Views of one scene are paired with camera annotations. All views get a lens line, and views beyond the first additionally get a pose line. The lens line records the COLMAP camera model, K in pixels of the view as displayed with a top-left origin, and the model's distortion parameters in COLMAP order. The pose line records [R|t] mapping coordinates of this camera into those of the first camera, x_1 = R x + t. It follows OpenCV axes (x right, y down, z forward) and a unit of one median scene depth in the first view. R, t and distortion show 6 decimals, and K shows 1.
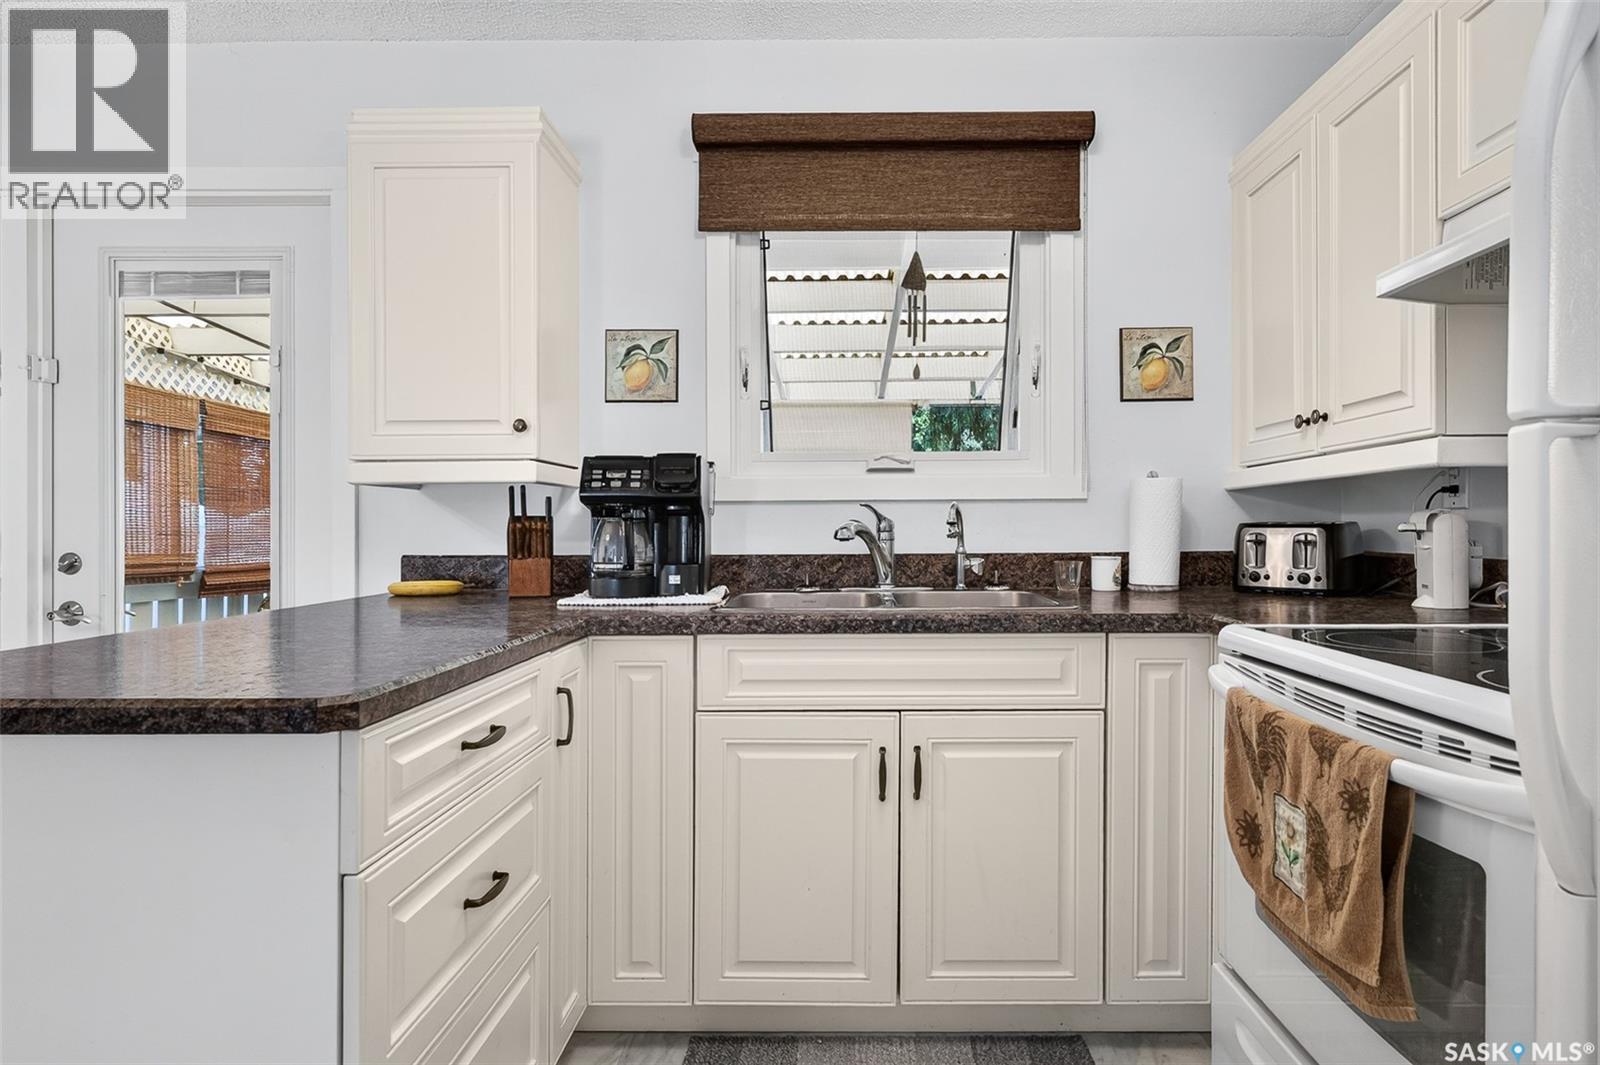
lens RADIAL K [[863.7, 0, 821.9], [0, 863.7, 531.6], [0, 0, 1]] dist [0.000262, 0.000239]
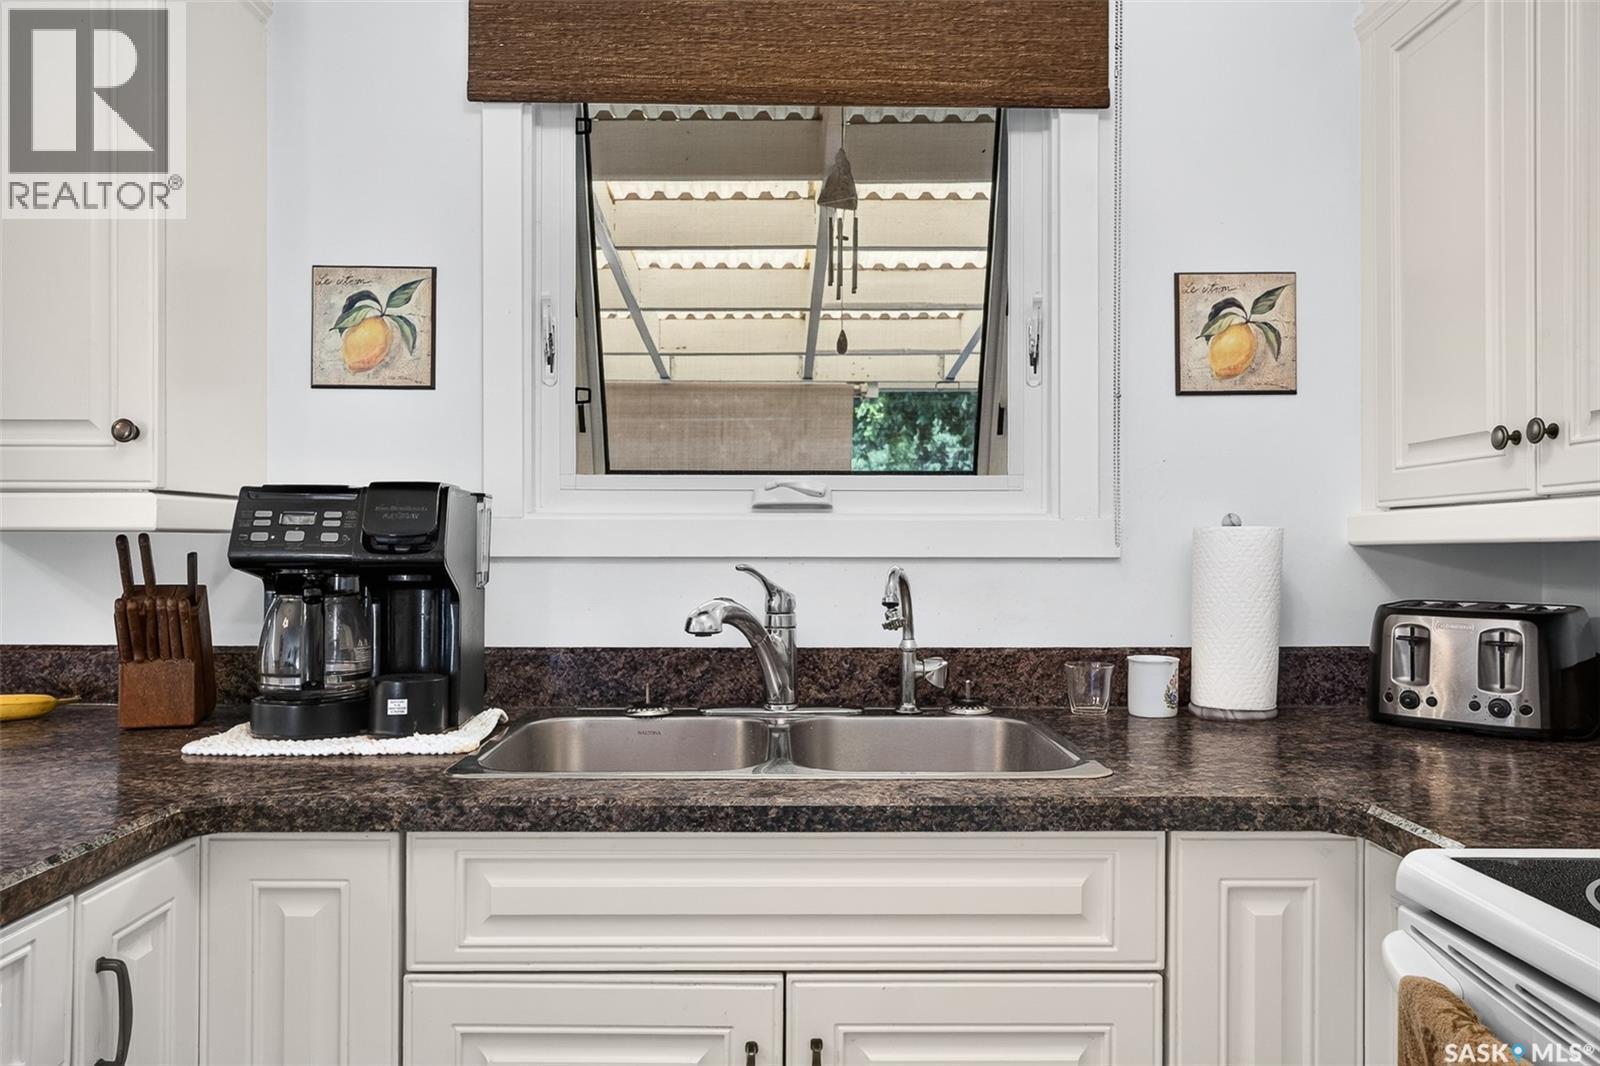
lens RADIAL K [[1153.3, 0, 779.5], [0, 1153.3, 537.6], [0, 0, 1]] dist [0.007832, 0.000178]
pose [[0.999579, 0.005229, 0.028522, 0.052207], [-0.004869, 0.999908, -0.012676, -0.043132], [-0.028586, 0.012531, 0.999513, 0.223436]]
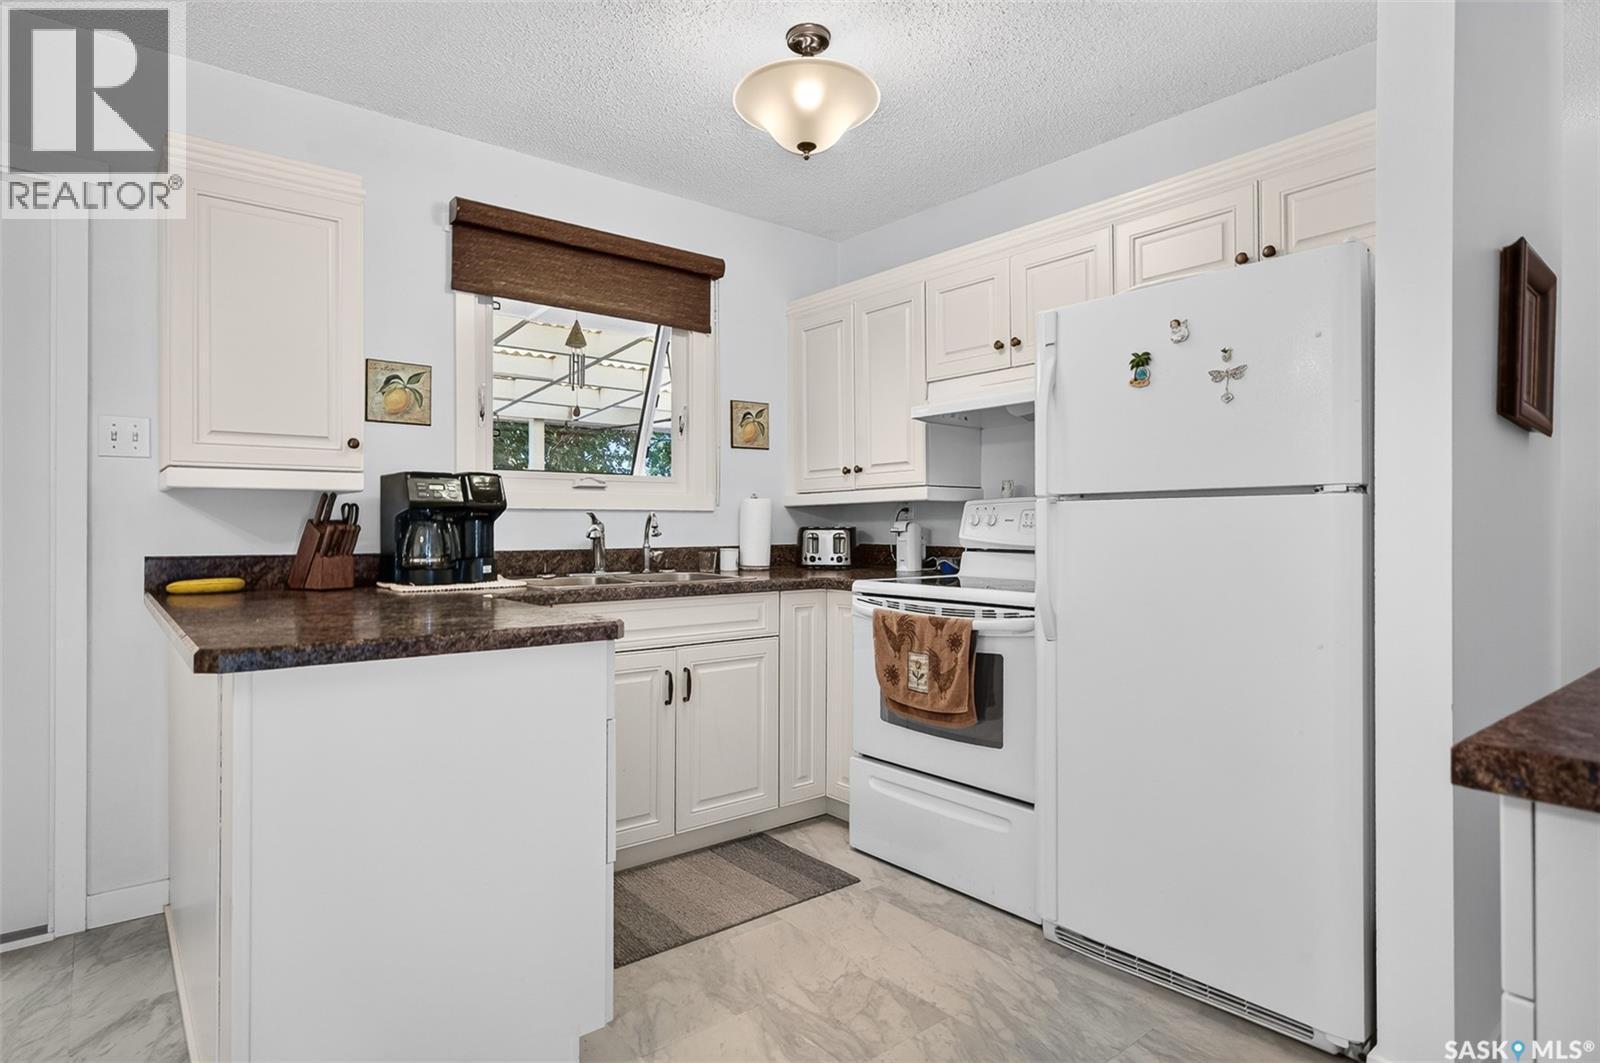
lens RADIAL K [[898.0, 0, 761.3], [0, 898.0, 524.9], [0, 0, 1]] dist [0.001323, 0.000356]
pose [[0.782808, 0.004248, 0.622249, -0.642735], [0.001904, 0.999956, -0.009222, 0.001561], [-0.622261, 0.008403, 0.782765, -0.300359]]
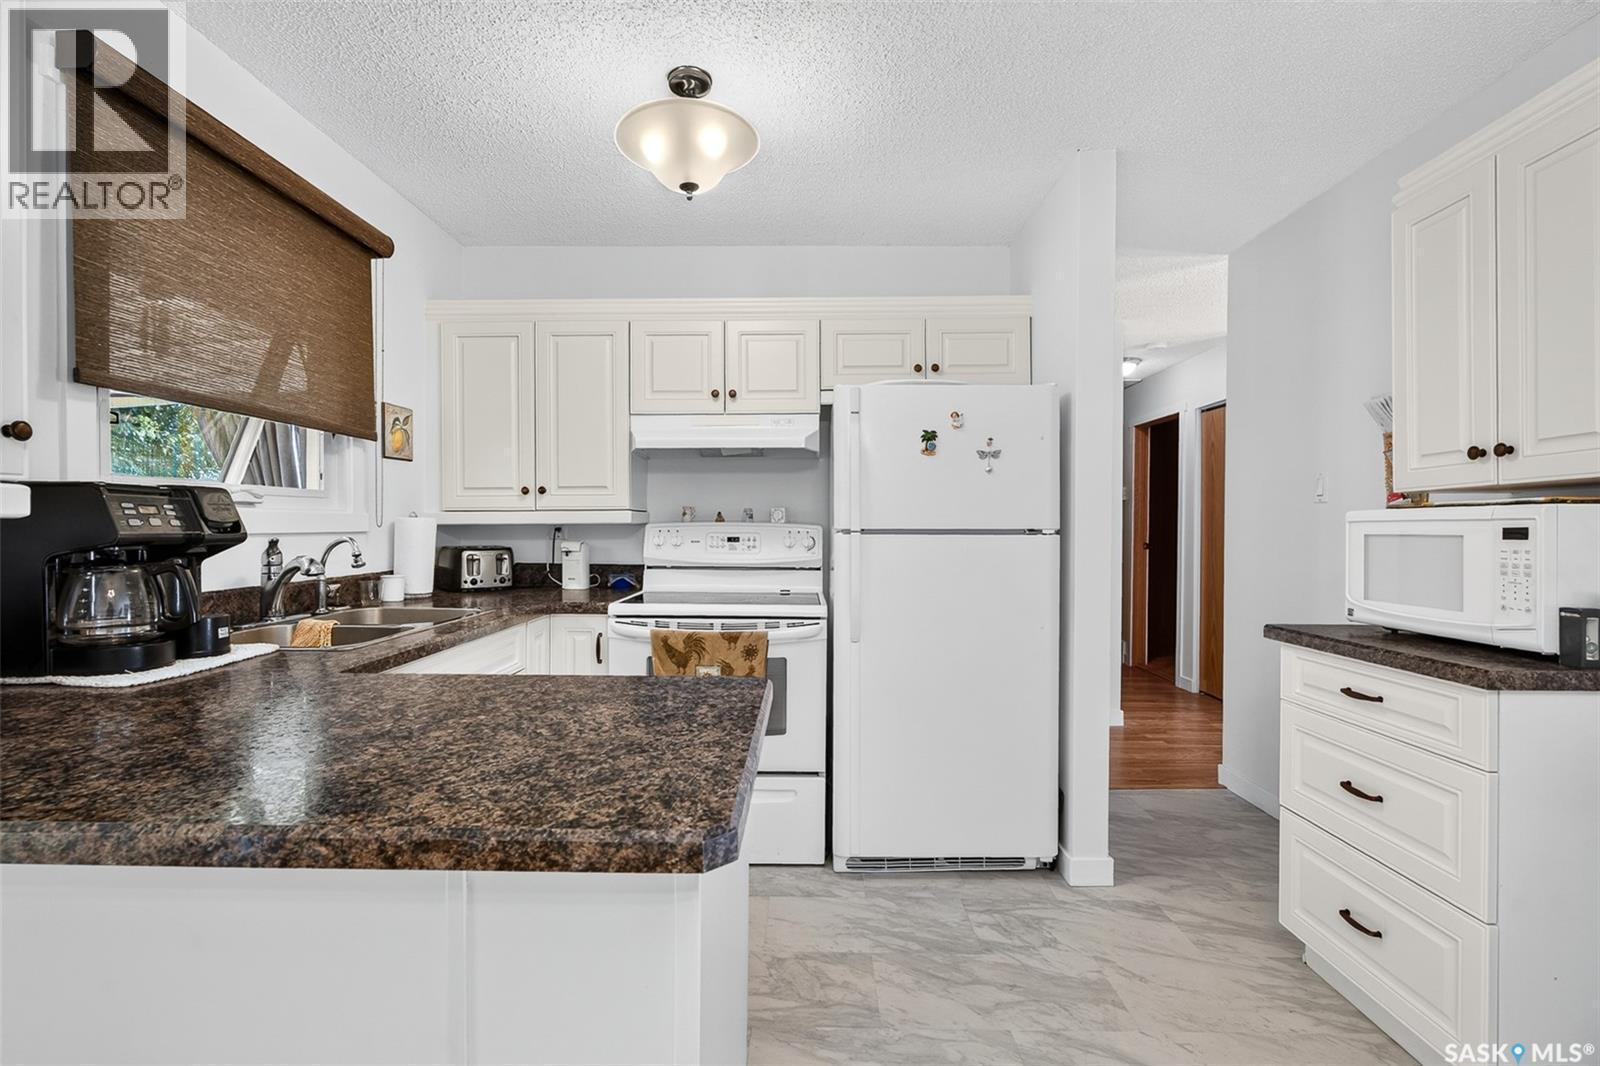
lens RADIAL K [[776.6, 0, 800.0], [0, 776.6, 533.0], [0, 0, 1]] dist [-0.002370, -0.000106]
pose [[-0.005776, -0.008717, 0.999945, -0.893299], [0.002124, 0.999960, 0.008729, -0.046869], [-0.999981, 0.002174, -0.005757, 0.390269]]
